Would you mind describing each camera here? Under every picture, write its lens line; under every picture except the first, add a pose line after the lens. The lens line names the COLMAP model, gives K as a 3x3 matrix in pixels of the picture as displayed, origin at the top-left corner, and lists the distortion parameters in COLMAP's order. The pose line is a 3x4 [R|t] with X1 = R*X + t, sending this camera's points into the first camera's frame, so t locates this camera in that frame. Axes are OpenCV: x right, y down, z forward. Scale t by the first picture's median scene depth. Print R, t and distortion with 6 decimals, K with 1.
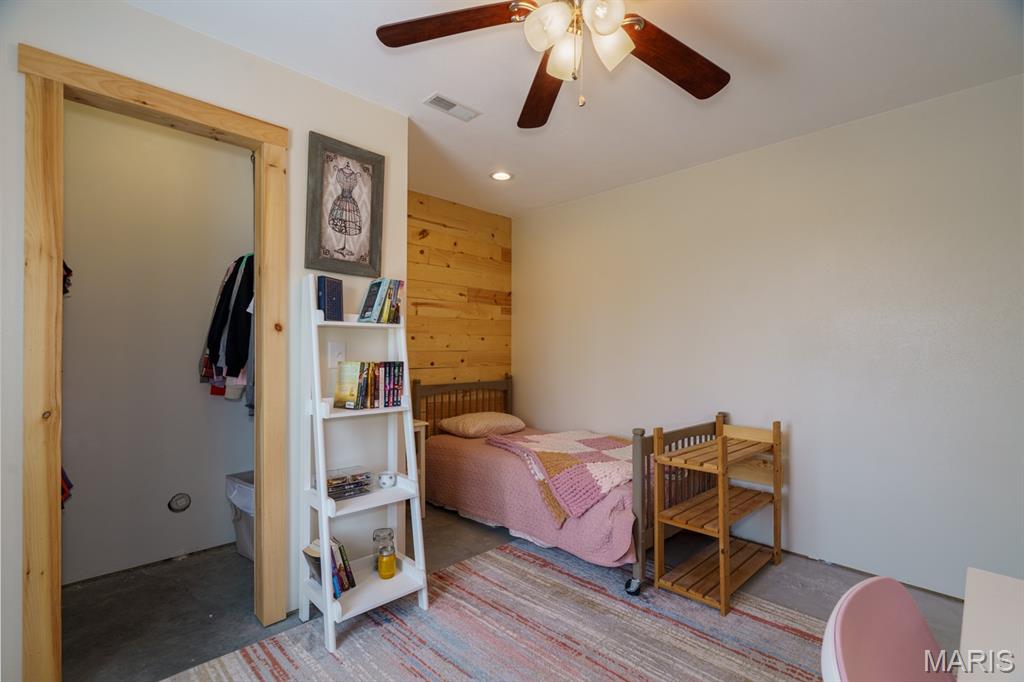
lens RADIAL K [[464.8, 0, 511.4], [0, 464.8, 348.4], [0, 0, 1]] dist [-0.004504, 0.000000]
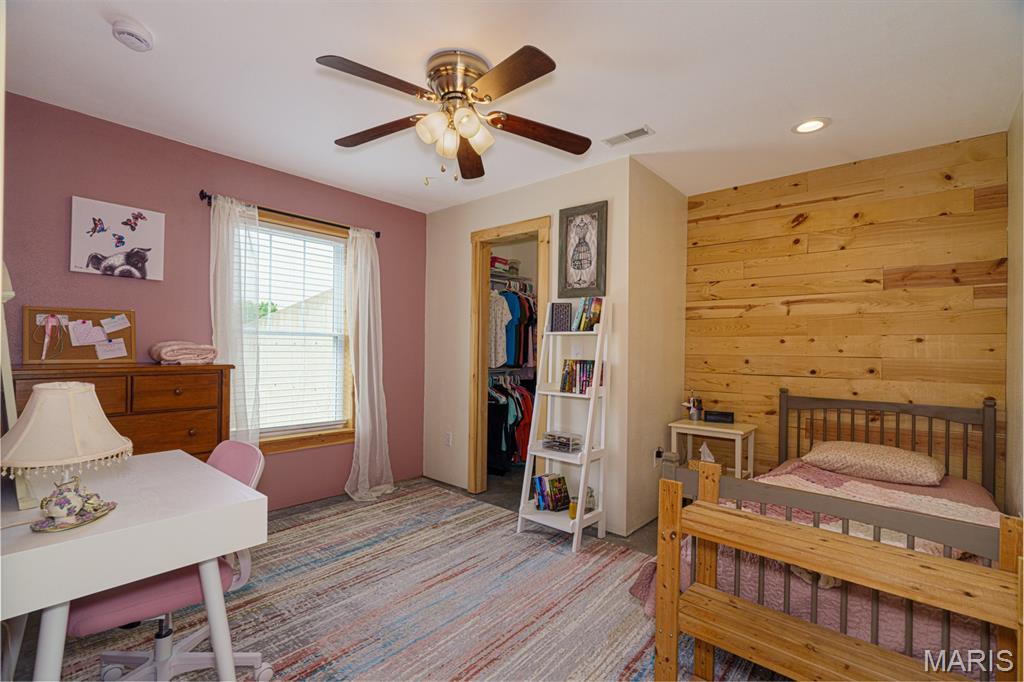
lens RADIAL K [[464.8, 0, 510.6], [0, 464.8, 343.4], [0, 0, 1]] dist [-0.004504, 0.000000]
pose [[0.084912, -0.011440, -0.996323, 1.035203], [-0.014471, 0.999814, -0.012713, 0.001266], [0.996283, 0.015497, 0.084731, 0.670099]]
